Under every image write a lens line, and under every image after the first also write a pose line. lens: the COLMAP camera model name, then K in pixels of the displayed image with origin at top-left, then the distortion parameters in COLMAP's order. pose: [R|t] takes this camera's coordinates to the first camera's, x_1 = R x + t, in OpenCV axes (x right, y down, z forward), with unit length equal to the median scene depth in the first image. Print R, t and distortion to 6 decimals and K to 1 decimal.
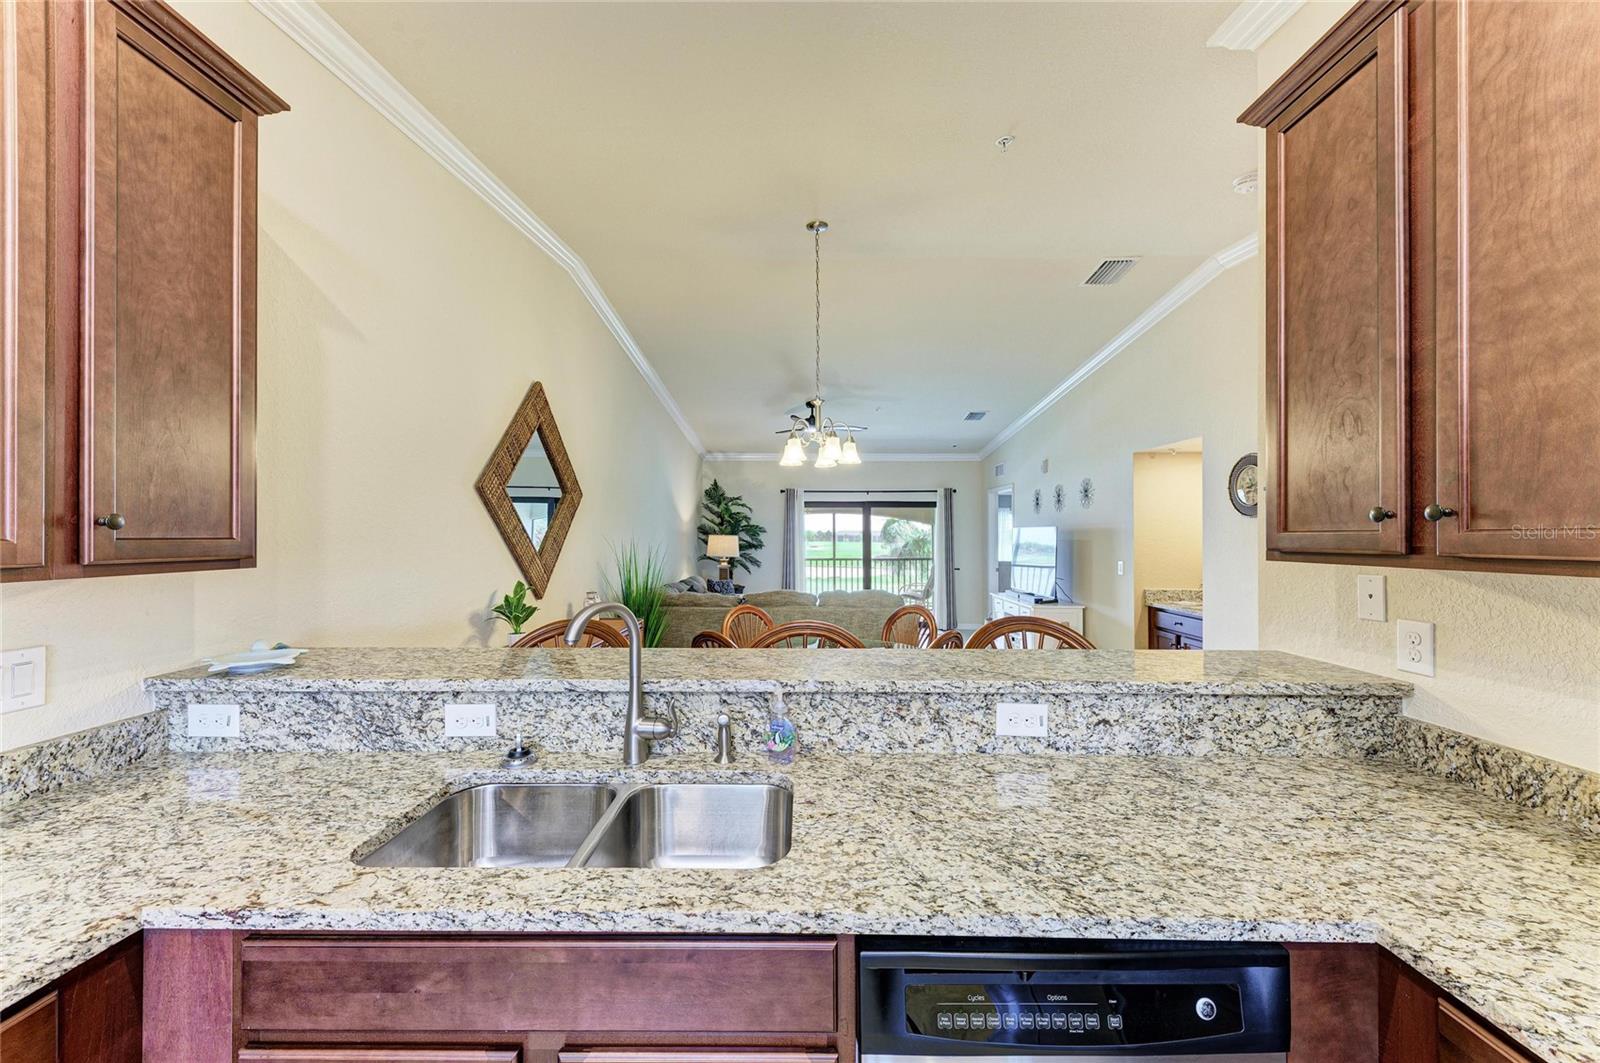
lens RADIAL K [[600.2, 0, 799.5], [0, 600.2, 537.4], [0, 0, 1]] dist [0.011240, -0.000128]
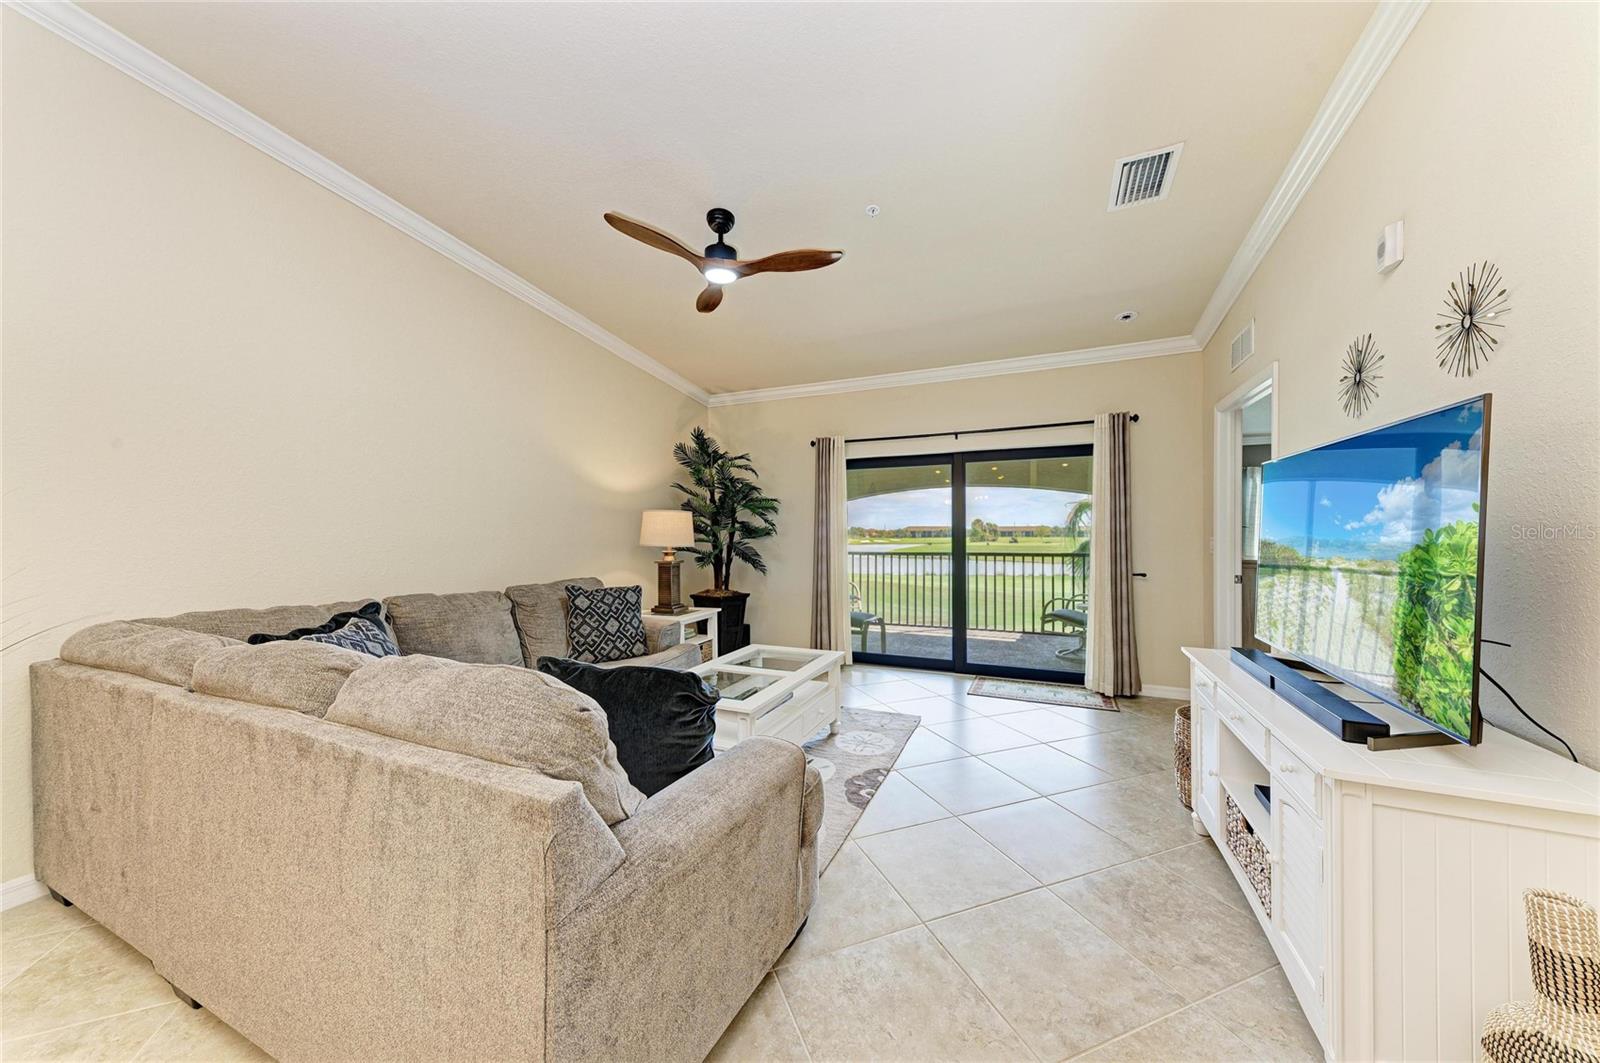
lens RADIAL K [[547.9, 0, 798.2], [0, 547.9, 534.2], [0, 0, 1]] dist [0.010882, -0.000295]
pose [[0.916626, -0.004426, -0.399722, 0.339084], [0.004495, 0.999990, -0.000766, 0.033055], [0.399721, -0.001095, 0.916636, 0.862566]]
